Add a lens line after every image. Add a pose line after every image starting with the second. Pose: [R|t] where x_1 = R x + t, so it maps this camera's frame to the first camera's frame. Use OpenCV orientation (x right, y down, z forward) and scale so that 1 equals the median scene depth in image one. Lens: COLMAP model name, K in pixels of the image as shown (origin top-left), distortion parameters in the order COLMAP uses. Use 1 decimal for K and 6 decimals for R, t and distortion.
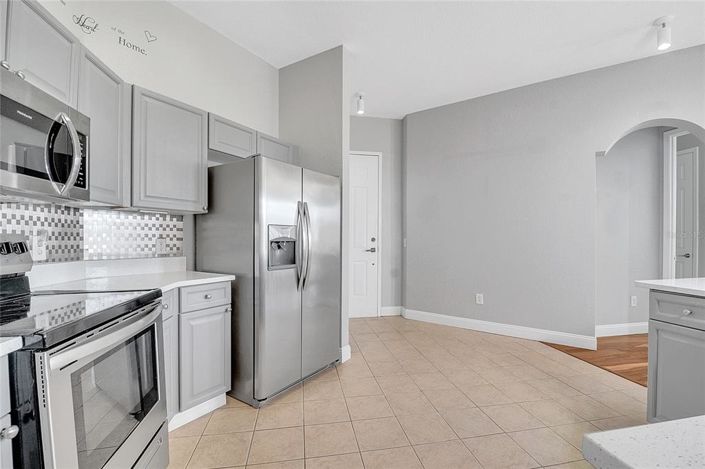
lens RADIAL K [[312.7, 0, 352.5], [0, 312.7, 234.5], [0, 0, 1]] dist [-0.001810, -0.000377]
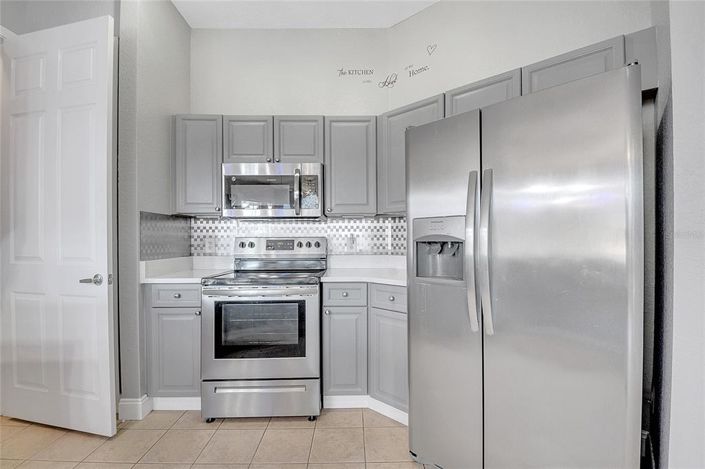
lens RADIAL K [[272.4, 0, 352.5], [0, 272.4, 234.5], [0, 0, 1]] dist [-0.000204, -0.000041]
pose [[0.490992, -0.028201, -0.870708, 0.263525], [0.028655, 0.999458, -0.016213, 0.013880], [0.870693, -0.016990, 0.491533, 0.480677]]
